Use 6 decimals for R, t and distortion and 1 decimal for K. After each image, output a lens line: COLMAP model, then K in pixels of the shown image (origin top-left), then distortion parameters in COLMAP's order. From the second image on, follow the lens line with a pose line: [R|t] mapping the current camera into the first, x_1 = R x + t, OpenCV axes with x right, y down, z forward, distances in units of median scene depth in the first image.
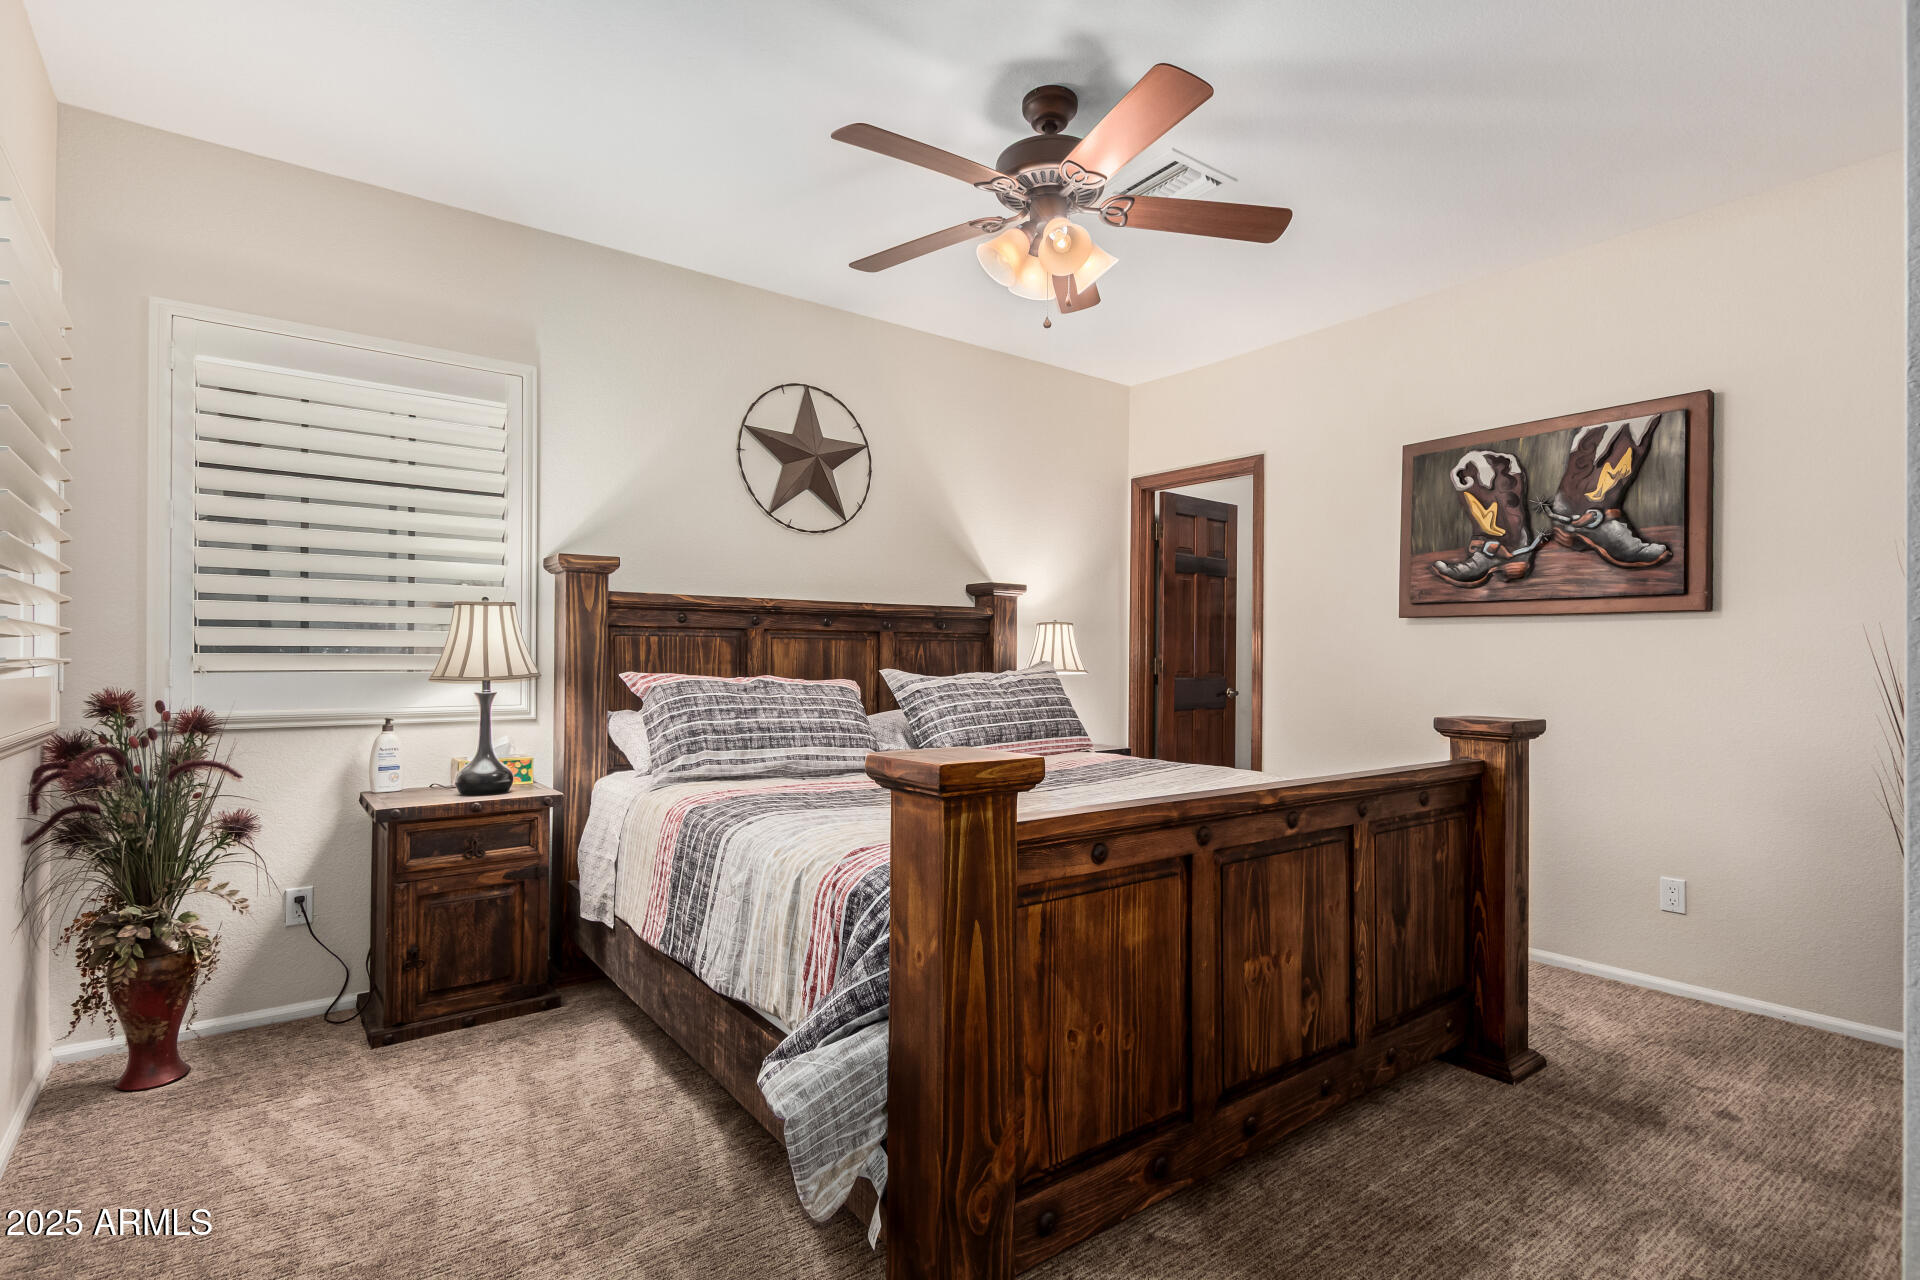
lens RADIAL K [[920.8, 0, 956.9], [0, 920.8, 643.2], [0, 0, 1]] dist [0.001574, -0.000135]
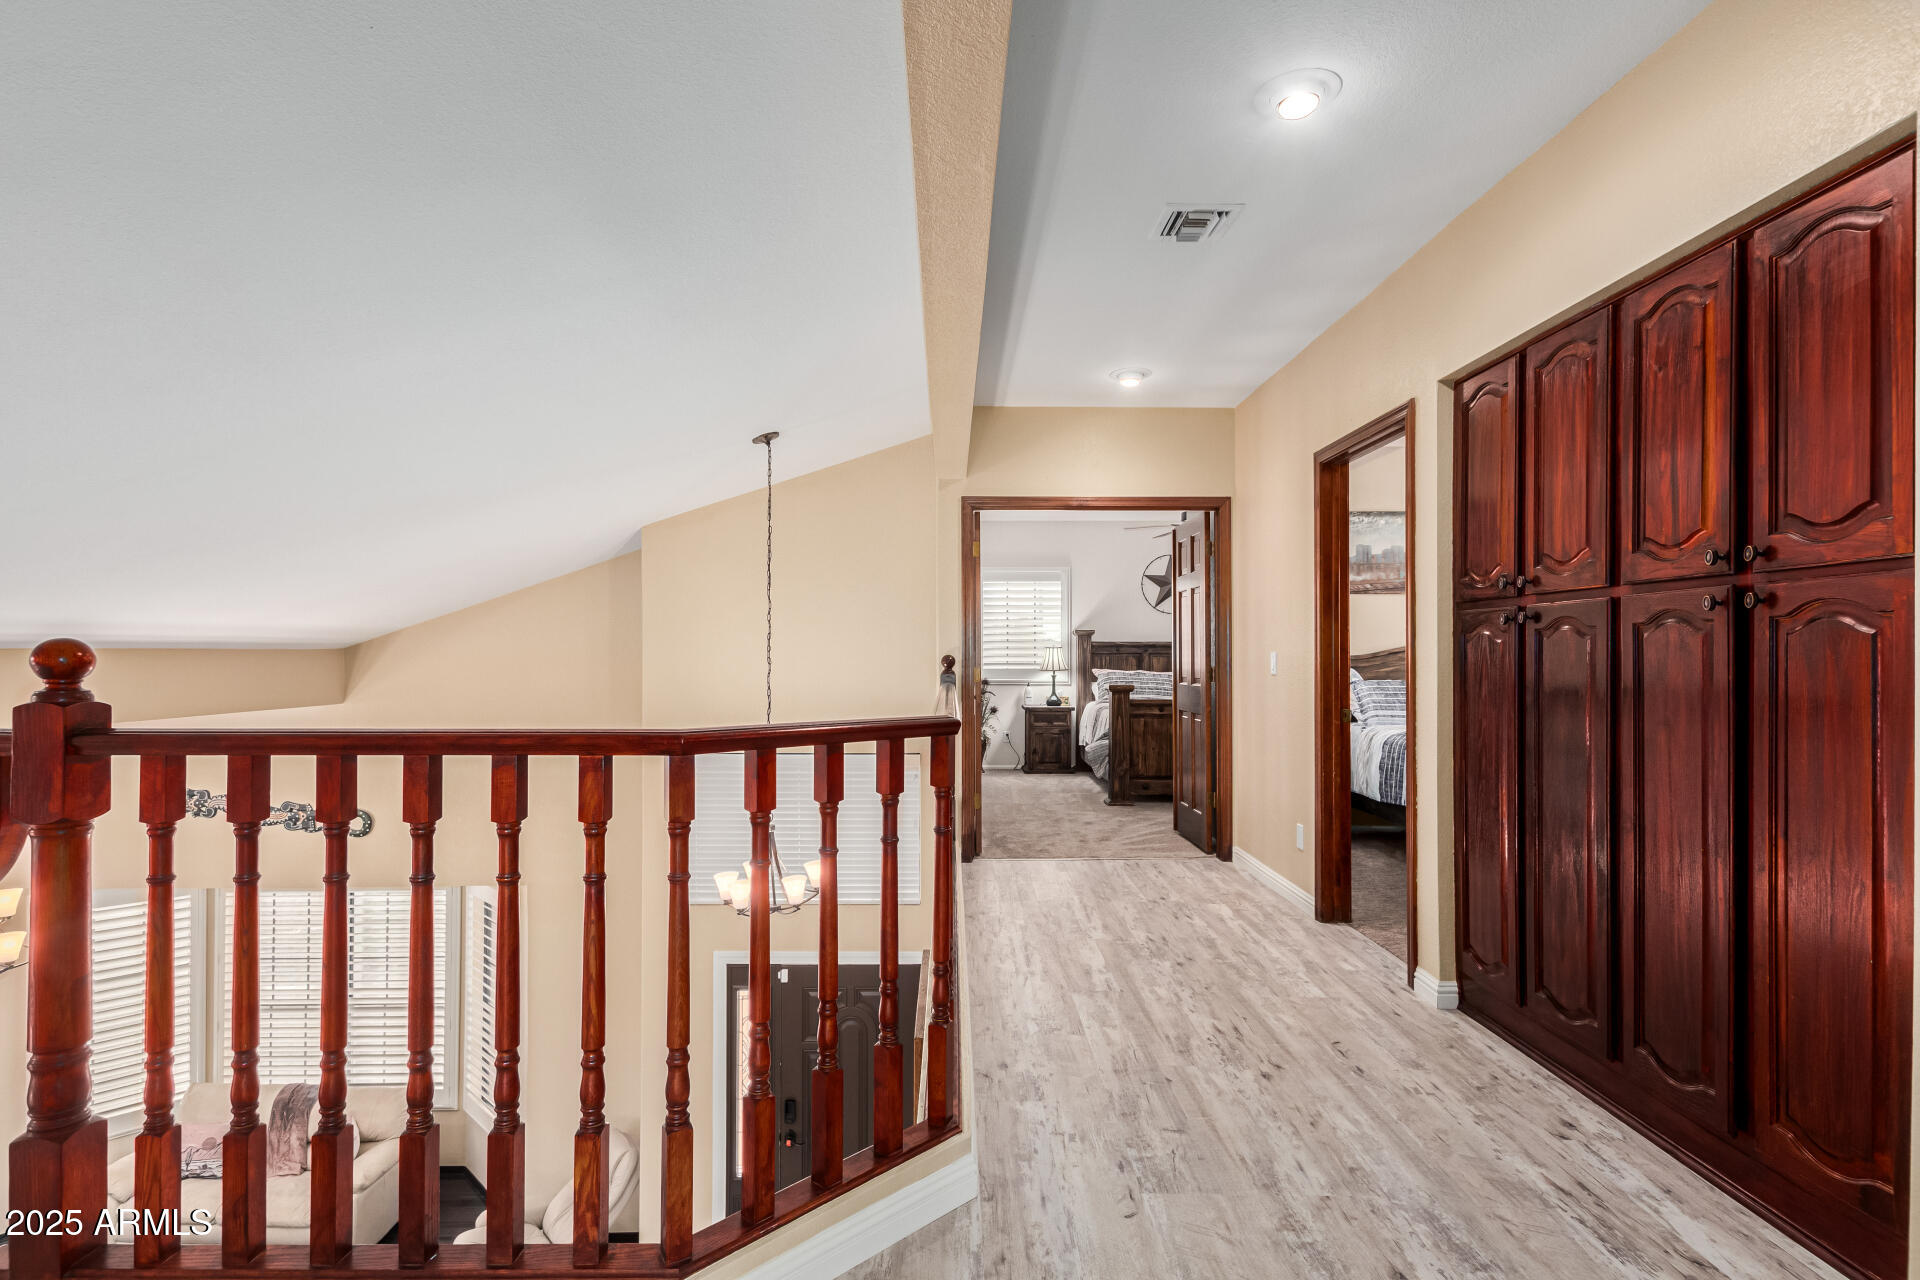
lens RADIAL K [[920.8, 0, 968.3], [0, 920.8, 642.9], [0, 0, 1]] dist [0.001574, -0.000135]
pose [[0.803215, -0.015445, -0.595489, 1.171153], [0.014293, 0.999876, -0.006654, -0.042420], [0.595518, -0.003167, 0.803336, -1.770900]]
